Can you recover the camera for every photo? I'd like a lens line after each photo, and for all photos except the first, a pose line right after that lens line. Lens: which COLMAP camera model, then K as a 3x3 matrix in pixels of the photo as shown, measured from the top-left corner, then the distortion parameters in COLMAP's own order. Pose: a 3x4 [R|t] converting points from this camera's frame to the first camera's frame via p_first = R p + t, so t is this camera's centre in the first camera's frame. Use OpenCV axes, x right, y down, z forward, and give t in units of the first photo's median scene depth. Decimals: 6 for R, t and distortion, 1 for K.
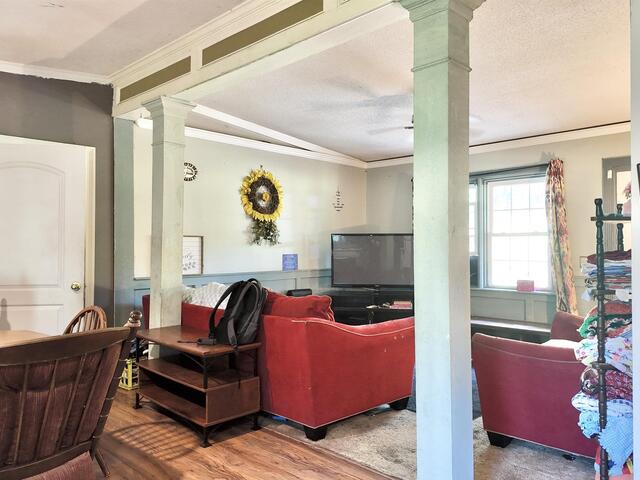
lens RADIAL K [[494.1, 0, 320.0], [0, 494.1, 240.0], [0, 0, 1]] dist [0.098667, -0.142653]
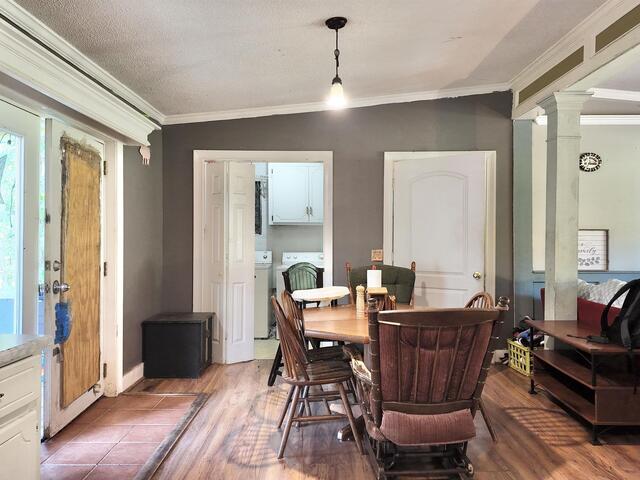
lens RADIAL K [[494.1, 0, 320.0], [0, 494.1, 240.0], [0, 0, 1]] dist [0.098667, -0.142653]
pose [[0.697073, -0.000291, -0.717000, 0.077759], [0.008811, 0.999928, 0.008160, -0.000659], [0.716946, -0.012006, 0.697025, -0.050170]]
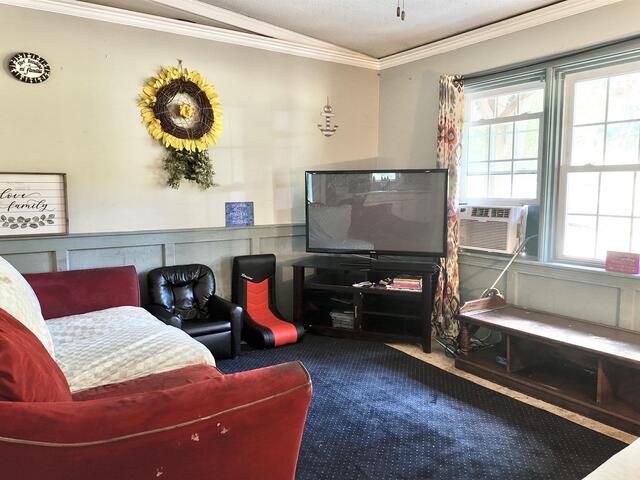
lens RADIAL K [[494.1, 0, 320.0], [0, 494.1, 240.0], [0, 0, 1]] dist [0.098667, -0.142653]
pose [[0.980887, 0.021517, -0.193384, 0.259226], [0.001181, 0.993190, 0.116501, 0.003016], [0.194574, -0.114503, 0.974182, 0.548637]]
